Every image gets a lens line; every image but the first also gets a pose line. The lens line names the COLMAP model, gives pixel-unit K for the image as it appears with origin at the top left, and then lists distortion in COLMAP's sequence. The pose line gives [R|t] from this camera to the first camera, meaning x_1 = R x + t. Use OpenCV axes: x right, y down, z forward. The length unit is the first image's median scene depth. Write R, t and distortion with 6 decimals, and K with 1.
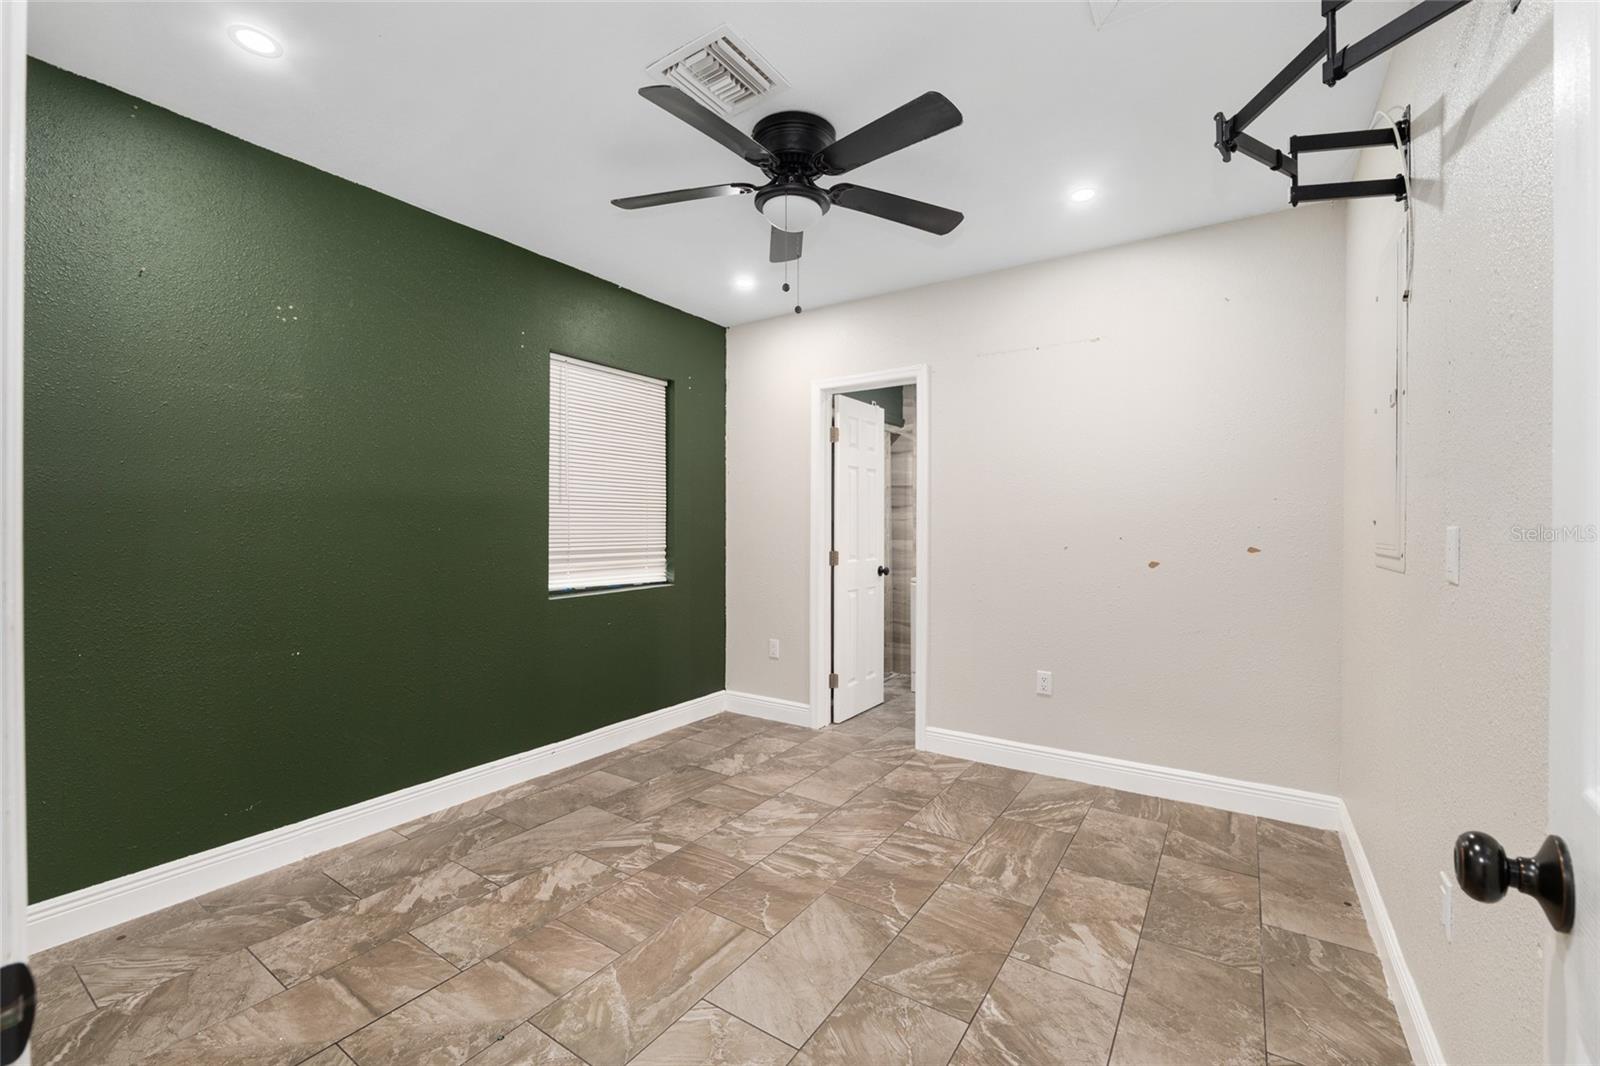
lens RADIAL K [[676.4, 0, 804.9], [0, 676.4, 536.2], [0, 0, 1]] dist [-0.009882, 0.000582]
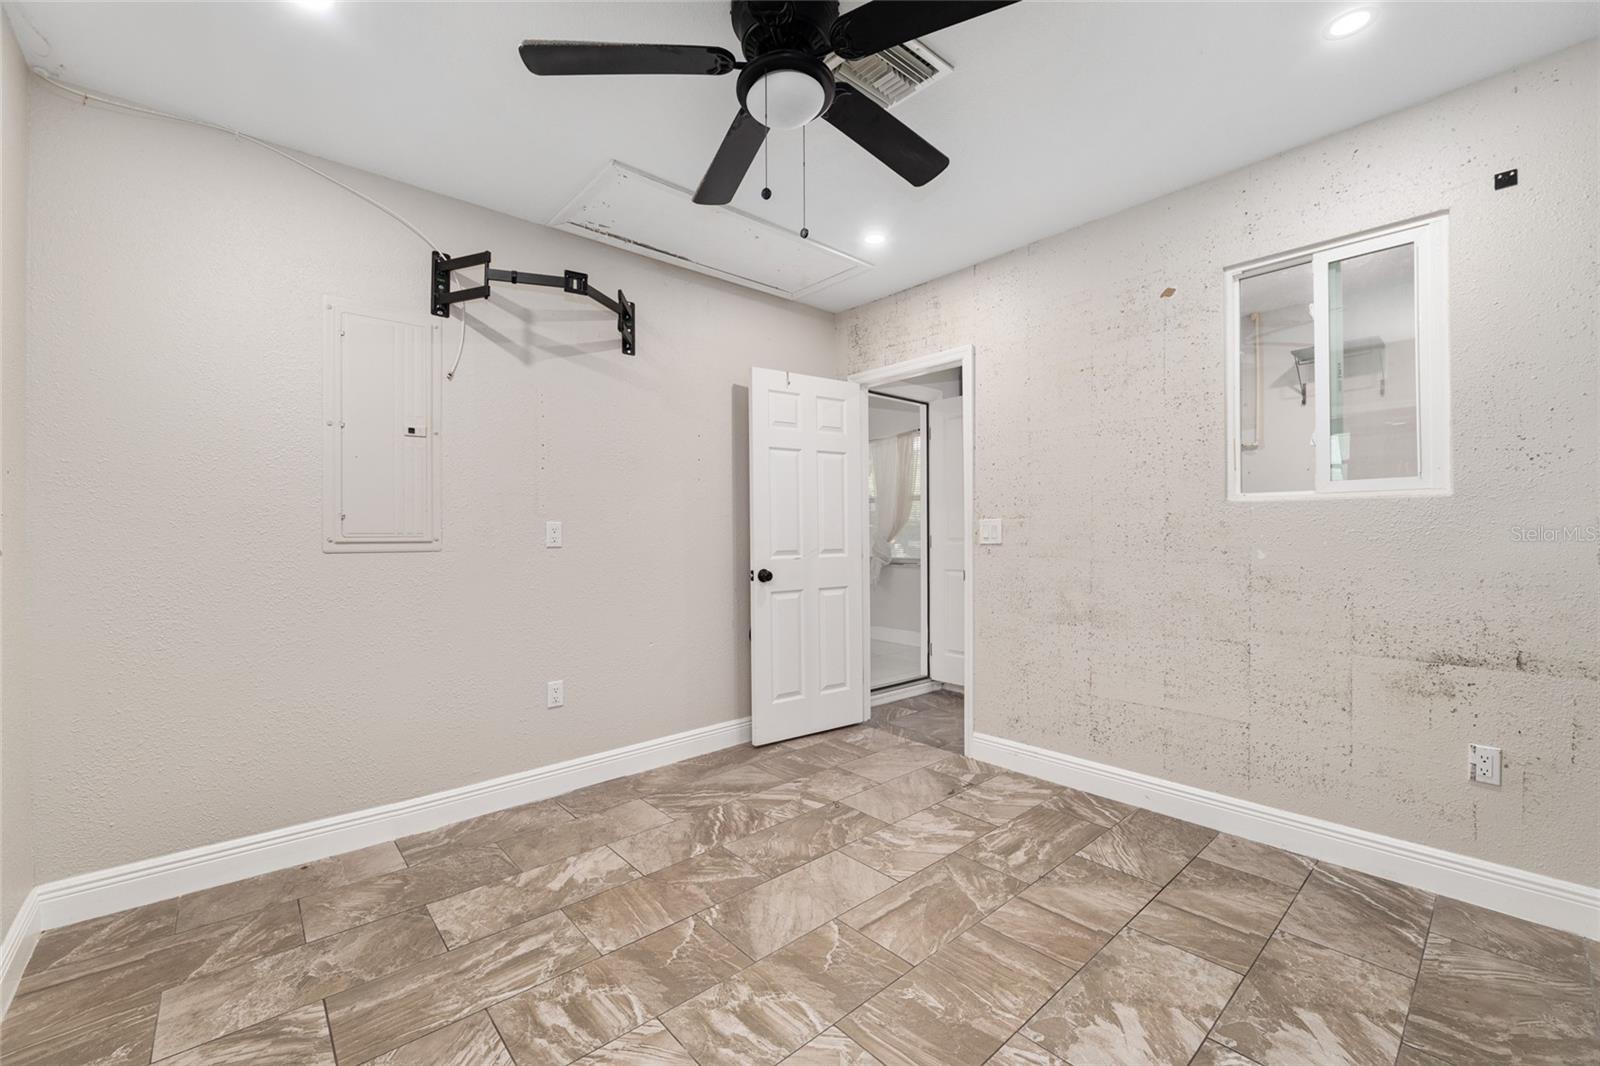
lens RADIAL K [[676.4, 0, 791.8], [0, 676.4, 535.3], [0, 0, 1]] dist [-0.009882, 0.000582]
pose [[-0.964376, 0.002829, 0.264521, -0.232811], [0.007169, 0.999855, 0.015441, 0.001110], [-0.264439, 0.016787, -0.964256, 1.795018]]
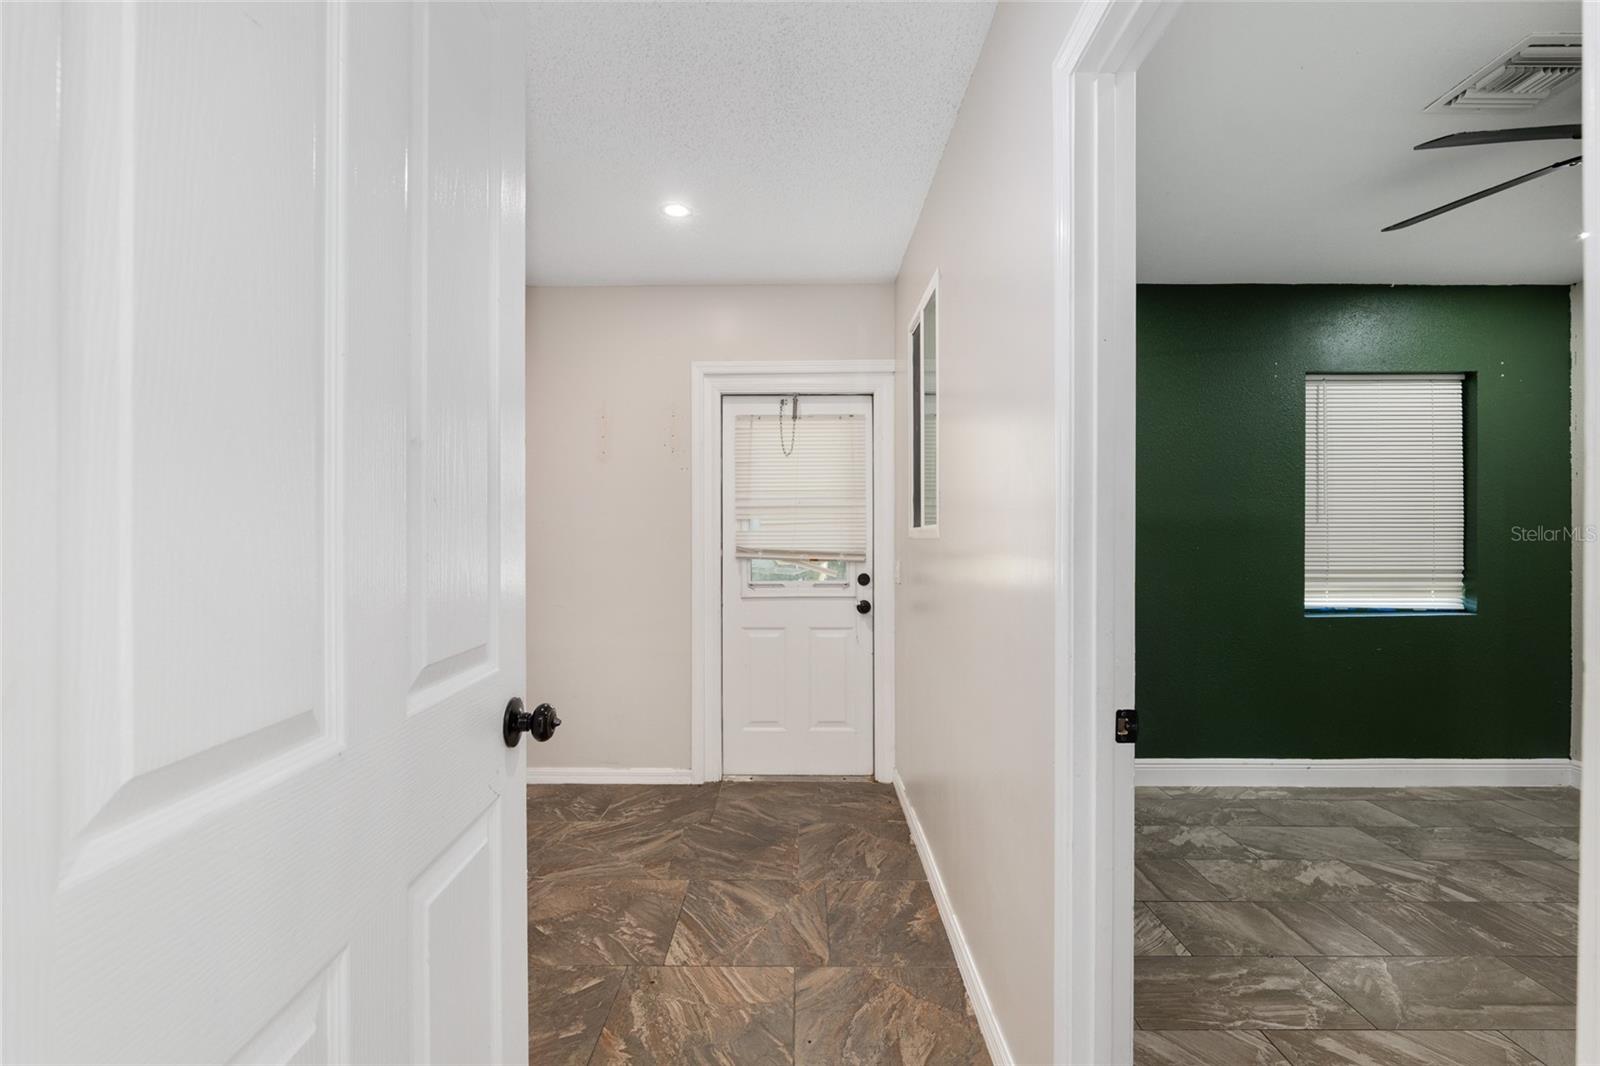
lens RADIAL K [[676.4, 0, 786.2], [0, 676.4, 536.3], [0, 0, 1]] dist [-0.009882, 0.000582]
pose [[0.538259, -0.003508, -0.842772, 0.089087], [-0.009662, 0.999900, -0.010332, -0.015760], [0.842724, 0.013704, 0.538171, -0.329123]]
